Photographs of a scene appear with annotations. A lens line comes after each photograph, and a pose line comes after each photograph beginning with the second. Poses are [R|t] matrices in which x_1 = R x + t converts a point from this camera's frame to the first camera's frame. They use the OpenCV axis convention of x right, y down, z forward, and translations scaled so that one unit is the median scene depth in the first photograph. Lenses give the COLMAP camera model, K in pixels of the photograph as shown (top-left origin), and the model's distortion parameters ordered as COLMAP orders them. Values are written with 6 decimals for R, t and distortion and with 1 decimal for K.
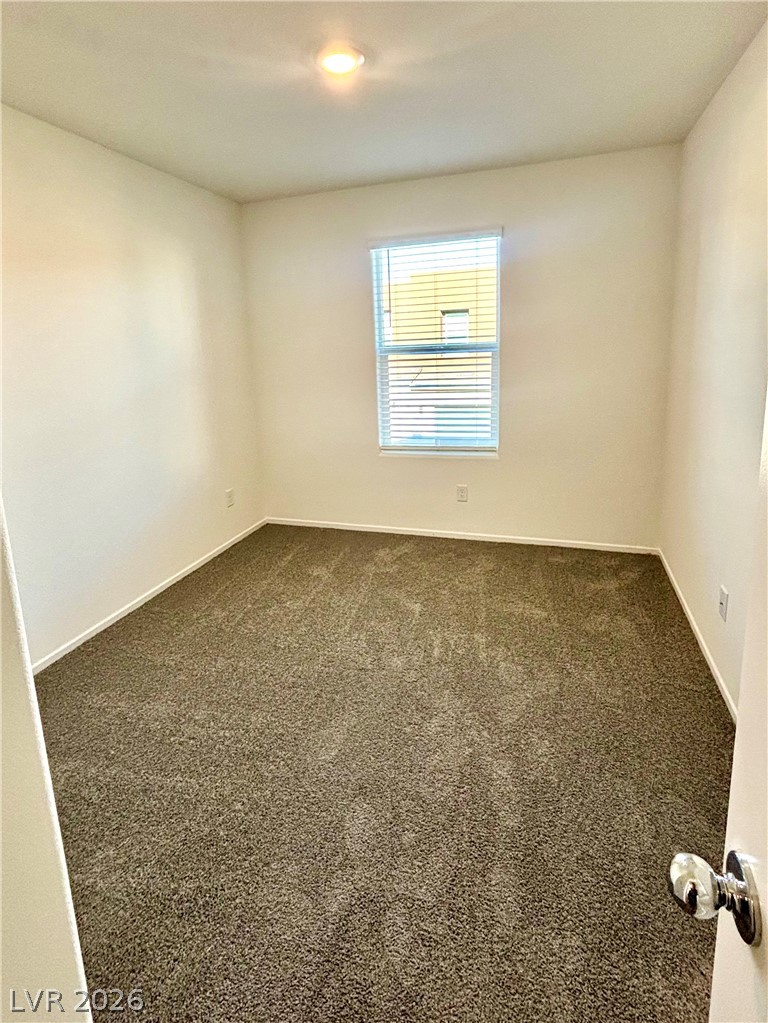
lens RADIAL K [[500.5, 0, 390.6], [0, 500.5, 460.2], [0, 0, 1]] dist [-0.002630, -0.001959]
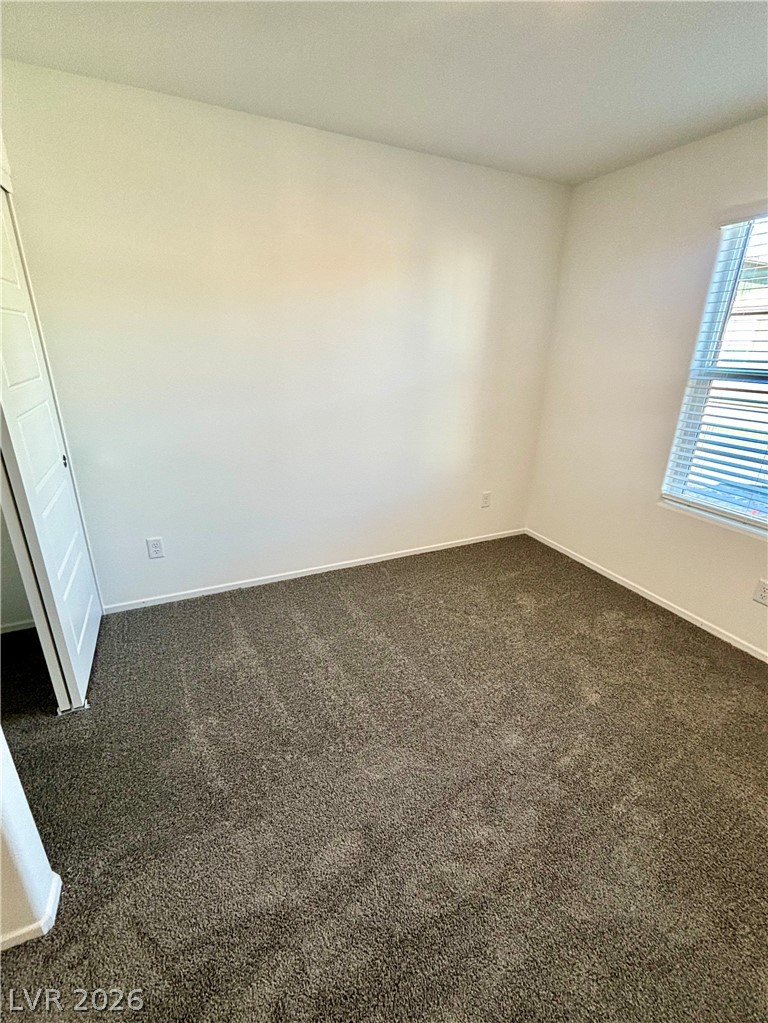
lens RADIAL K [[442.8, 0, 386.6], [0, 442.8, 510.0], [0, 0, 1]] dist [0.001446, -0.000137]
pose [[0.671969, 0.317930, -0.668864, 0.196301], [-0.222159, 0.948105, 0.227470, -0.080566], [0.706473, -0.004259, 0.707728, 0.228066]]
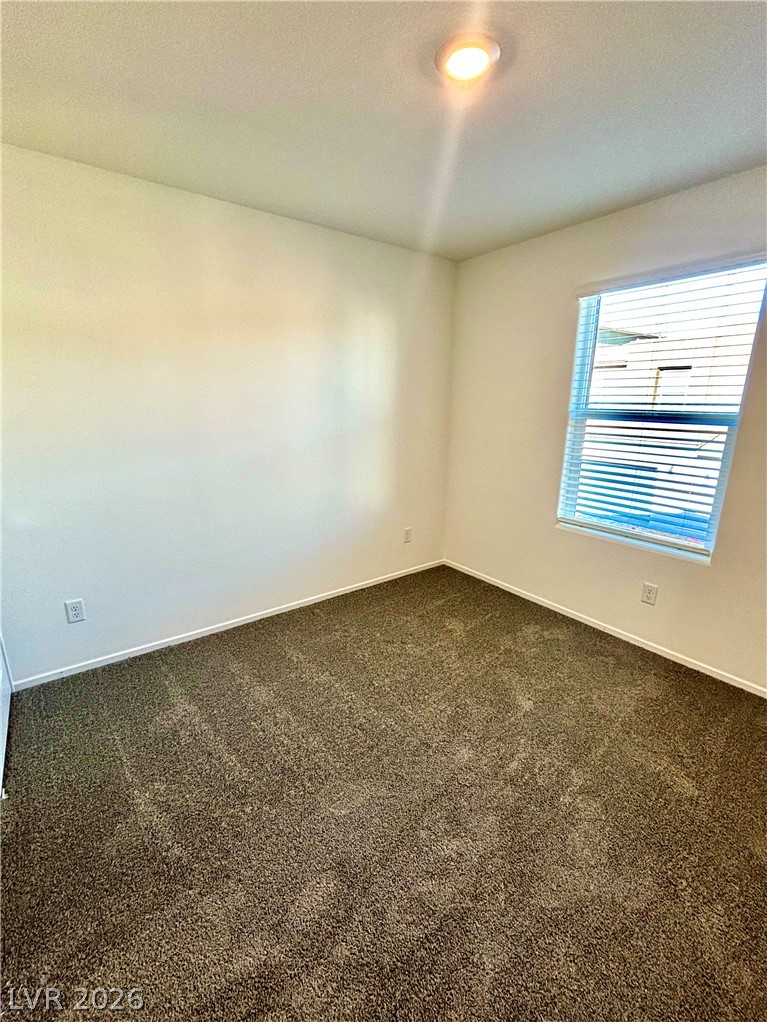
lens RADIAL K [[435.0, 0, 373.6], [0, 435.0, 516.3], [0, 0, 1]] dist [-0.000477, 0.001018]
pose [[0.802033, 0.205012, -0.560992, 0.184350], [-0.178608, 0.978591, 0.102271, -0.061520], [0.569949, 0.018172, 0.821479, 0.180045]]
